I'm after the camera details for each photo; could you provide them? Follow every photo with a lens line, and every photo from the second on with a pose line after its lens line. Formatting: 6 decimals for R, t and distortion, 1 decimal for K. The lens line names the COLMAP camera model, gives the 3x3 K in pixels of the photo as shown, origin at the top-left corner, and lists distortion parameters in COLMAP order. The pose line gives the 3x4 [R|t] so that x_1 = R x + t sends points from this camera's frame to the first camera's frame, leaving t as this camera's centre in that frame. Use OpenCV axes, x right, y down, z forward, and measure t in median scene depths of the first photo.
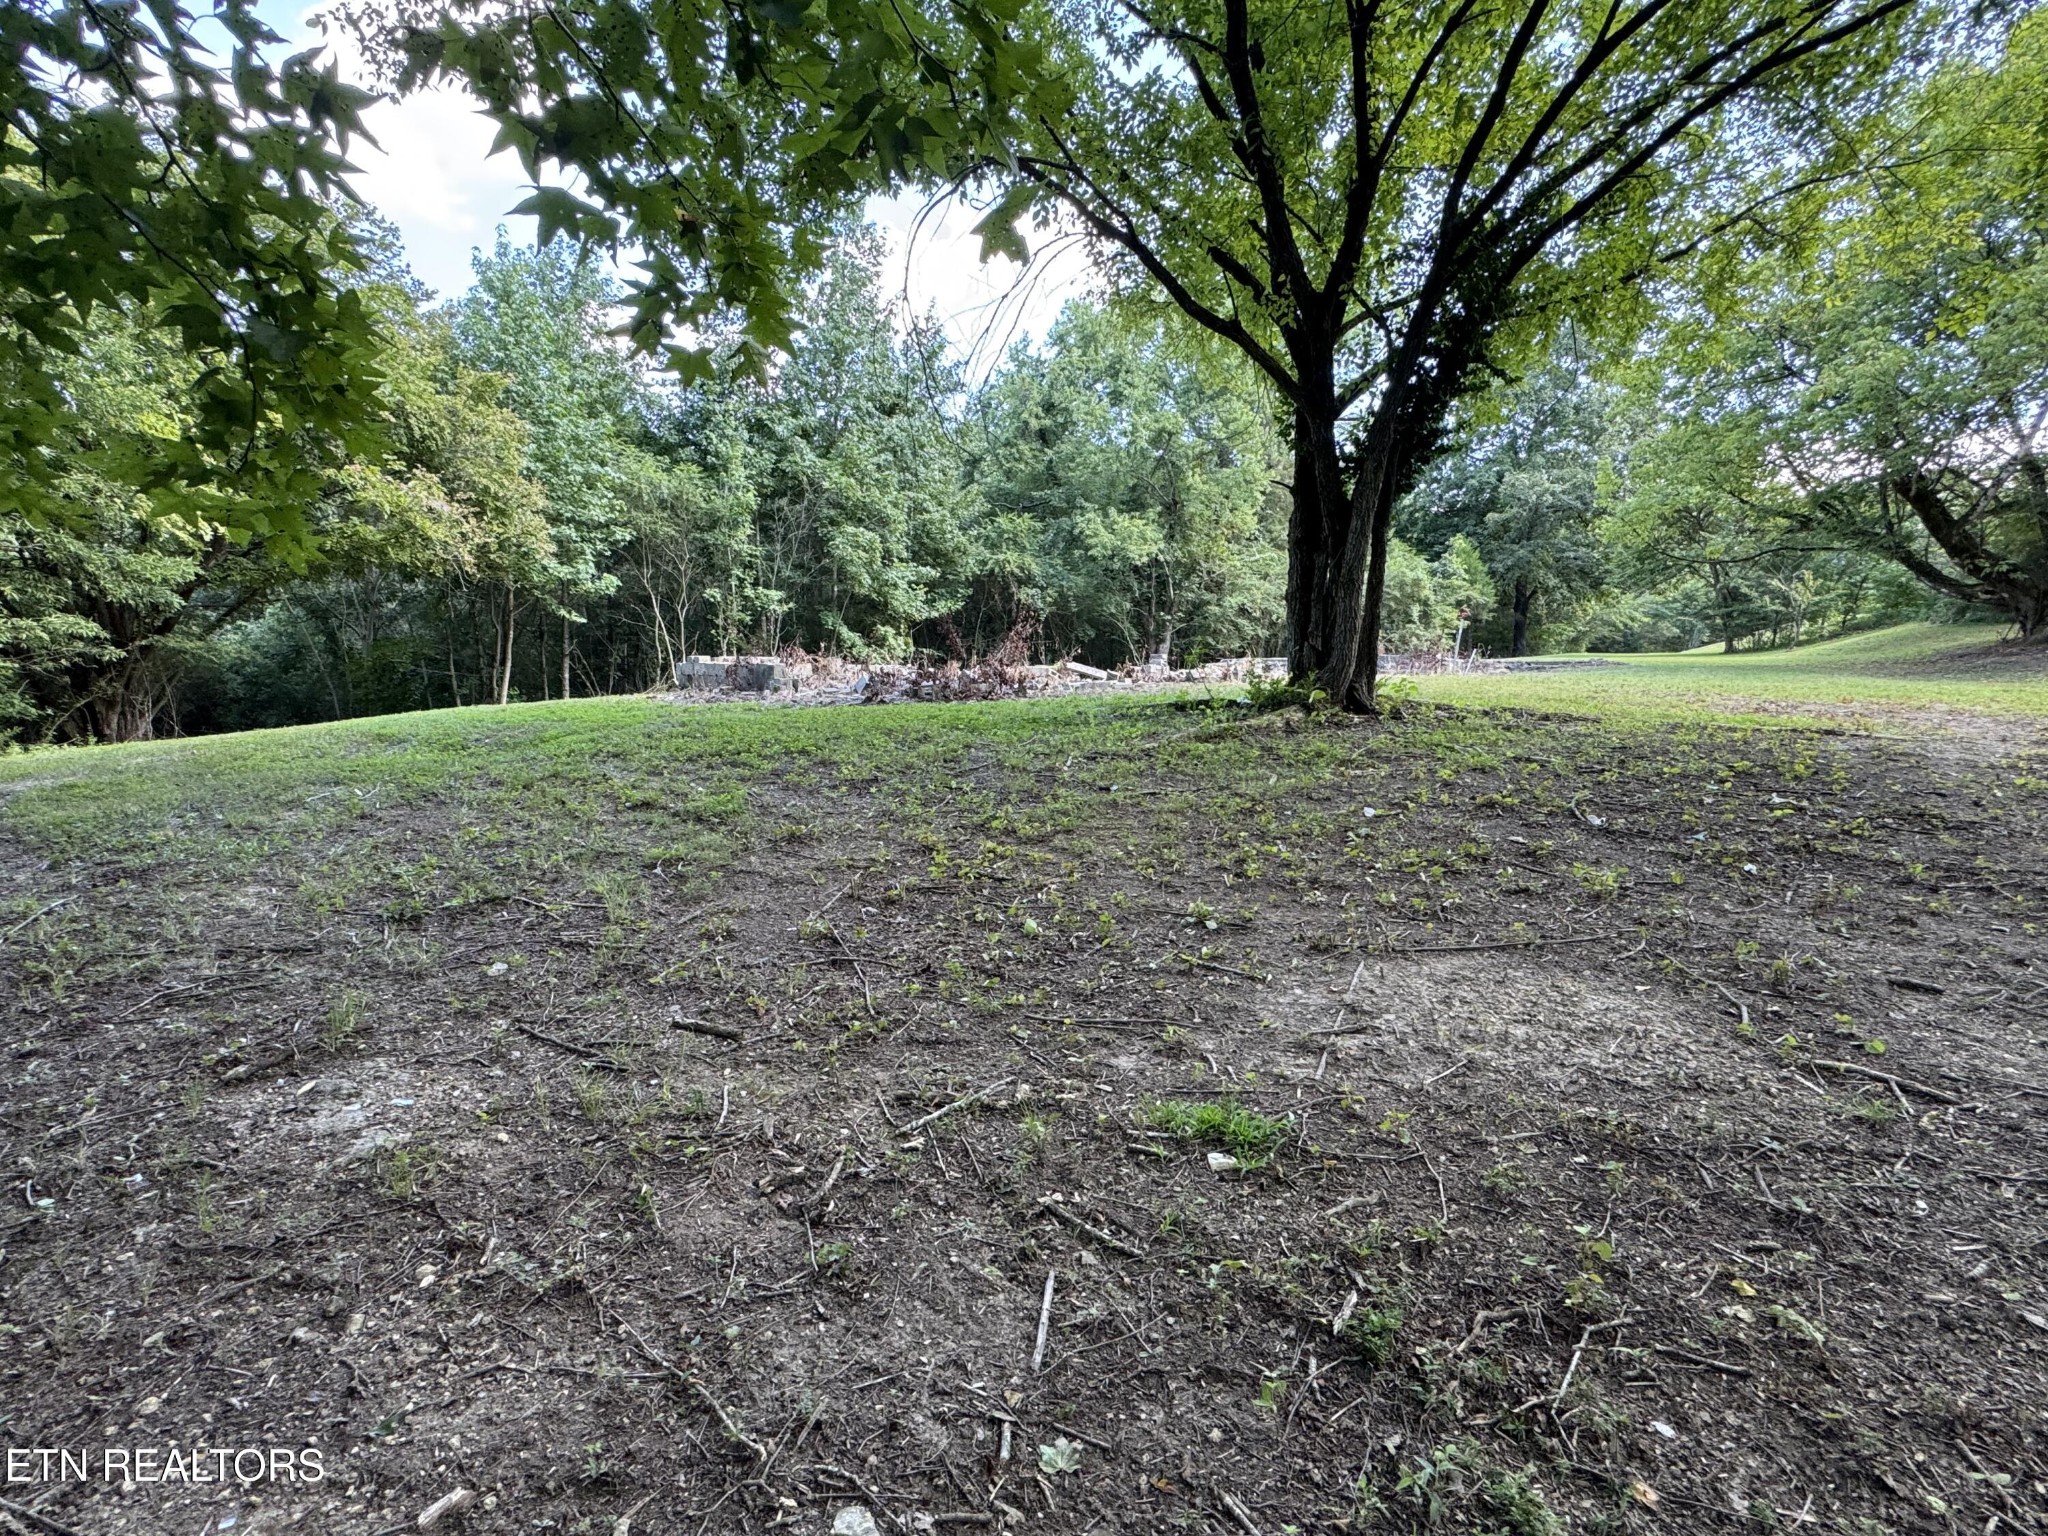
lens RADIAL K [[982.8, 0, 1023.7], [0, 982.8, 772.7], [0, 0, 1]] dist [0.002044, -0.000143]
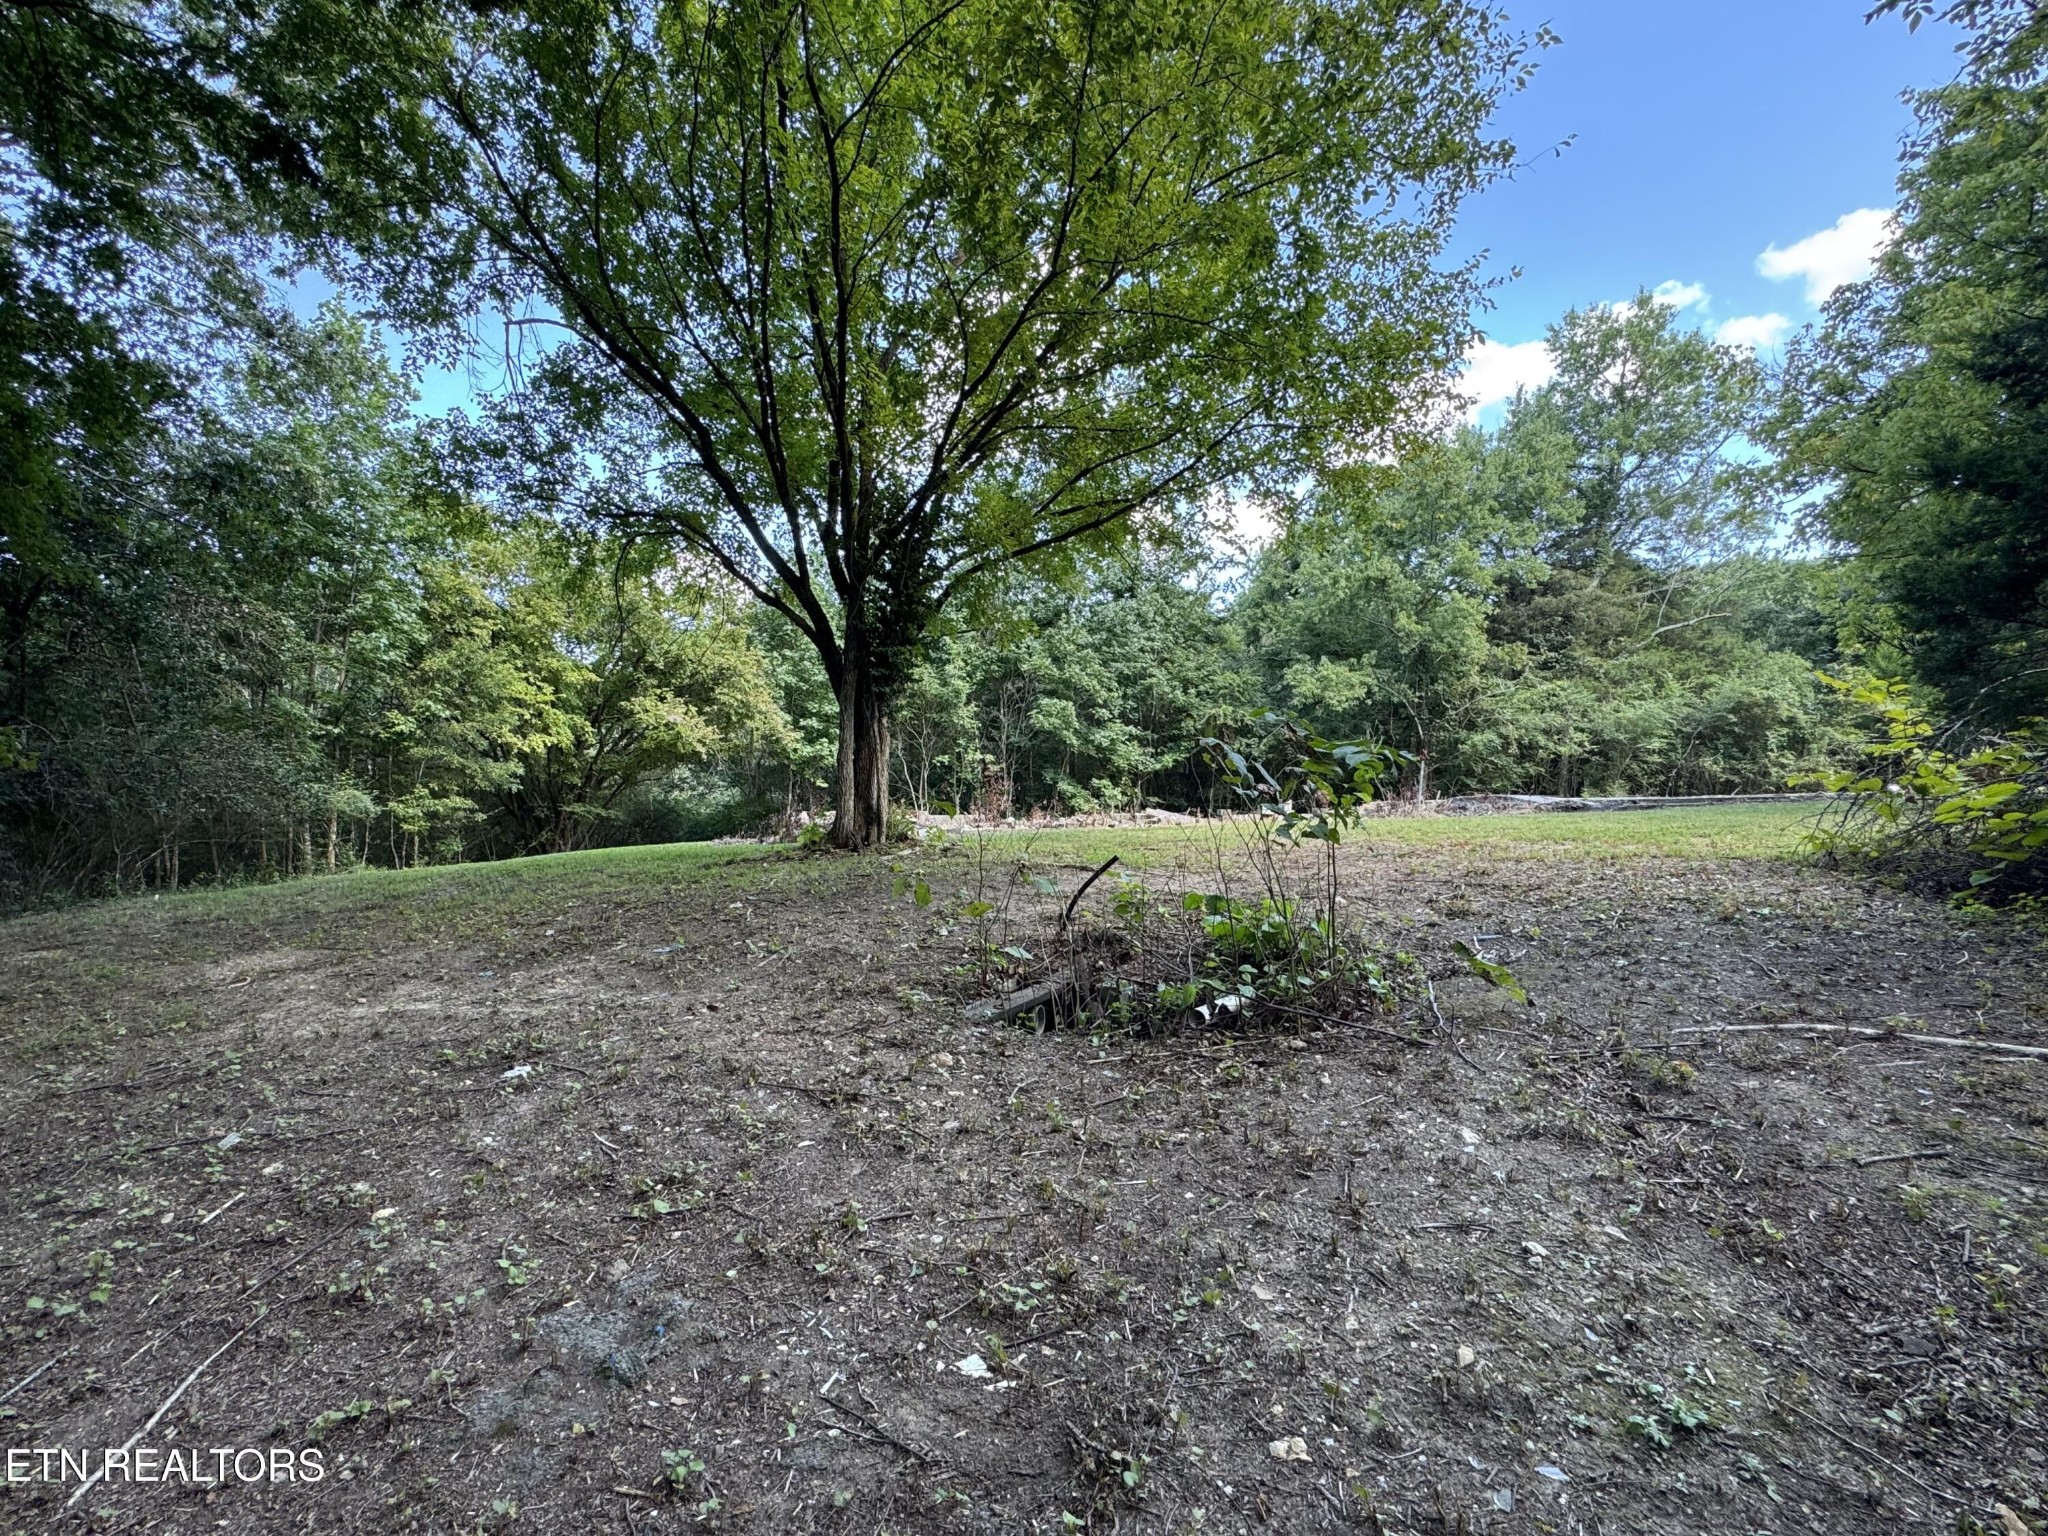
lens RADIAL K [[982.8, 0, 1027.2], [0, 982.8, 770.3], [0, 0, 1]] dist [0.002044, -0.000143]
pose [[0.859839, -0.036240, -0.509278, 0.371241], [-0.039478, 0.989772, -0.137084, 0.001413], [0.509037, 0.137975, 0.849614, -0.019426]]
